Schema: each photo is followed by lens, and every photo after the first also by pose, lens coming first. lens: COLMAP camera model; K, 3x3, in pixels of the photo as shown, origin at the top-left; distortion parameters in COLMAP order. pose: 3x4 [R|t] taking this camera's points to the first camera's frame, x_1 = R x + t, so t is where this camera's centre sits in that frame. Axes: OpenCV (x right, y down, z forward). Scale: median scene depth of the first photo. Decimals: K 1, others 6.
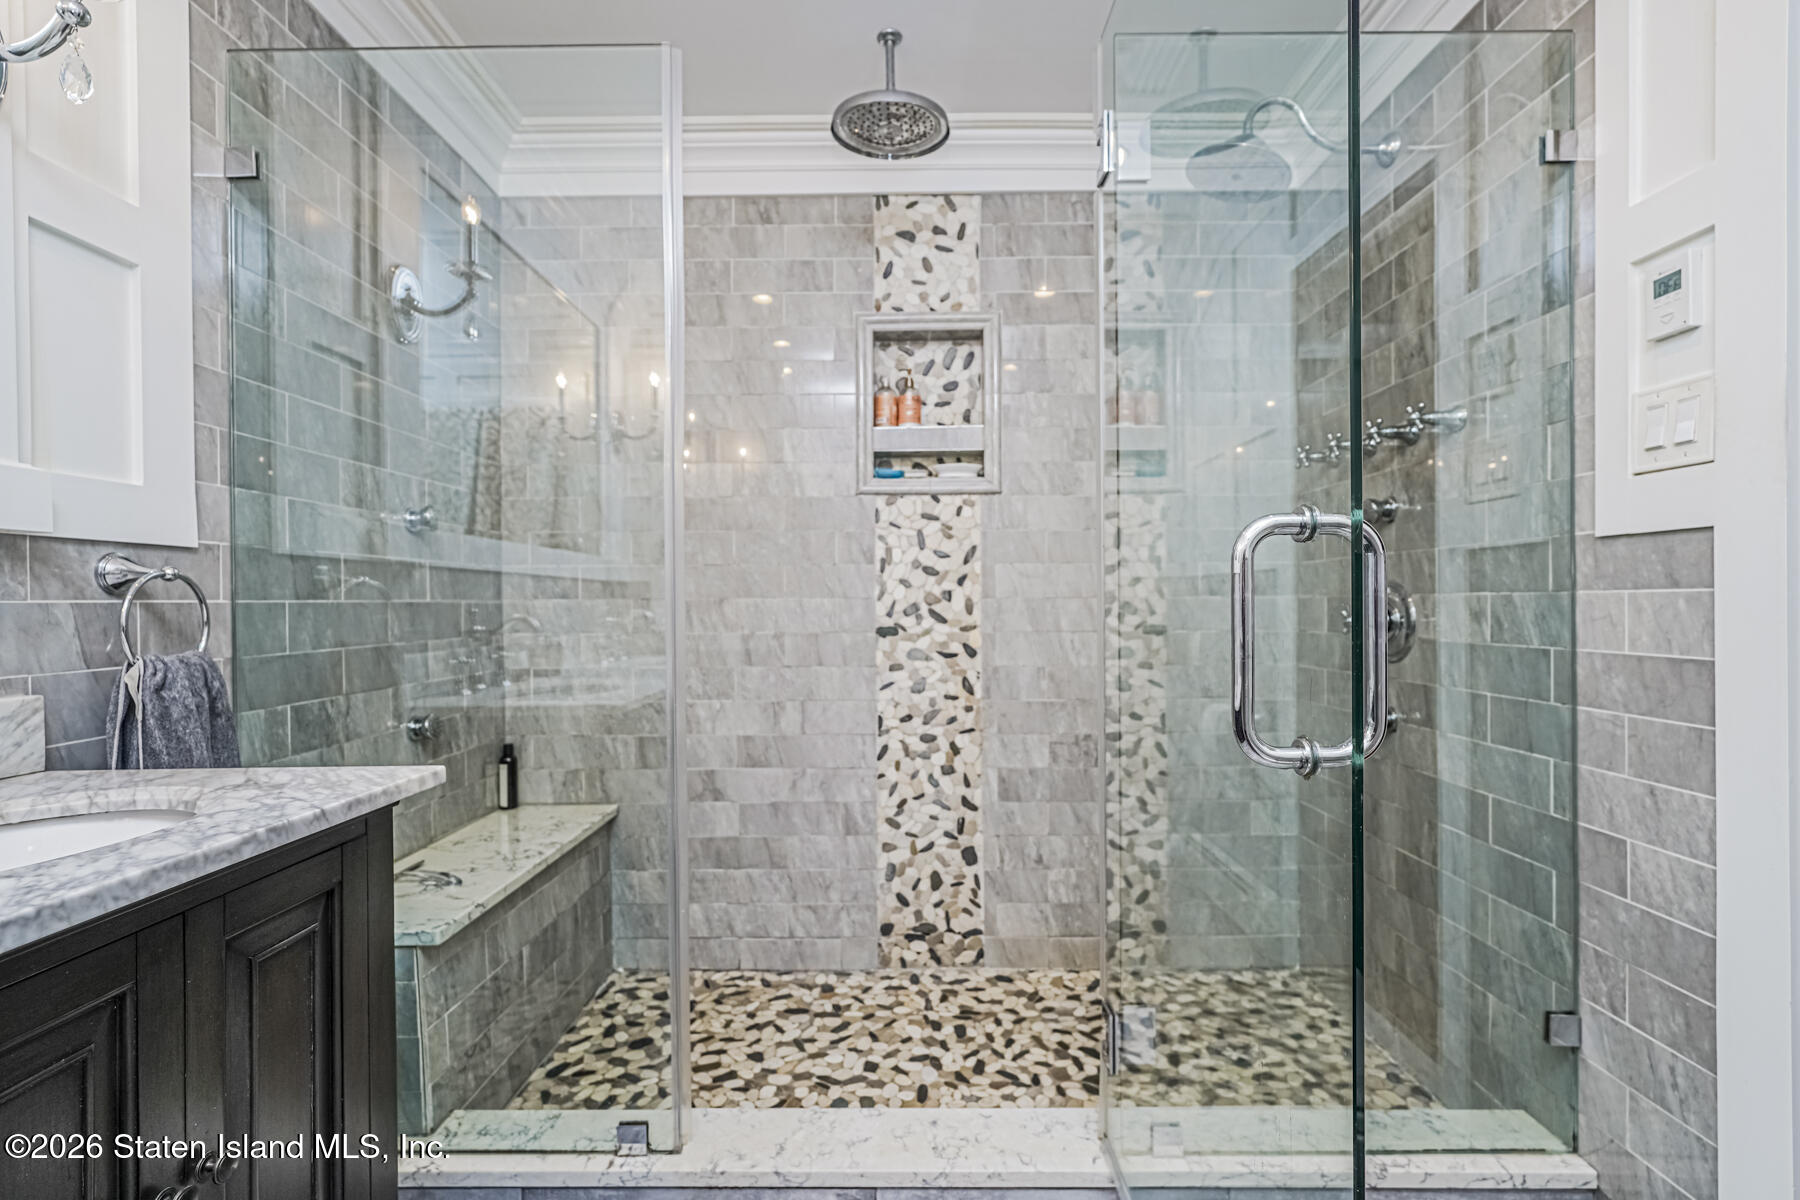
lens RADIAL K [[802.6, 0, 899.2], [0, 802.6, 600.8], [0, 0, 1]] dist [-0.015815, 0.007969]
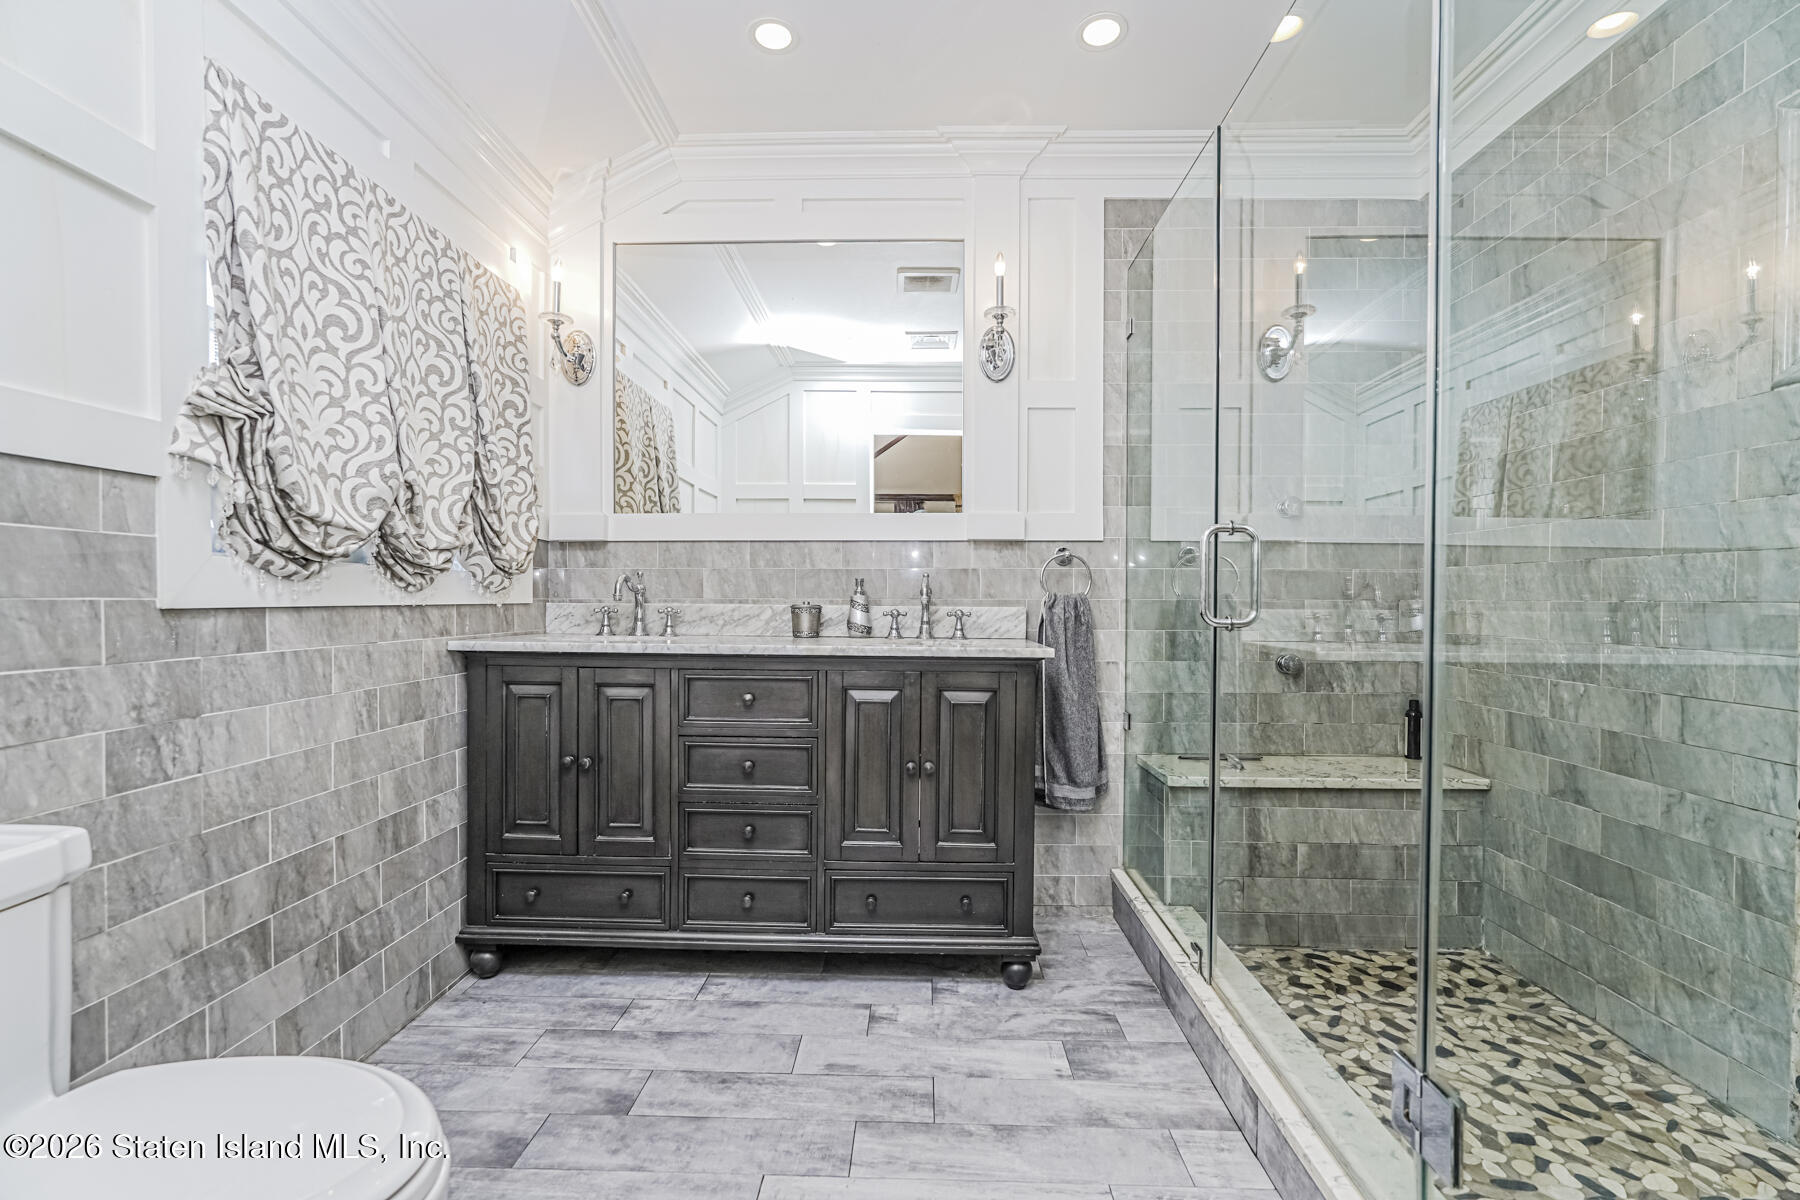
lens RADIAL K [[802.6, 0, 896.3], [0, 802.6, 602.7], [0, 0, 1]] dist [-0.015815, 0.007969]
pose [[-0.044401, 0.009681, -0.998967, 0.681076], [-0.006597, 0.999928, 0.009983, 0.042024], [0.998992, 0.007034, -0.044334, 0.361306]]
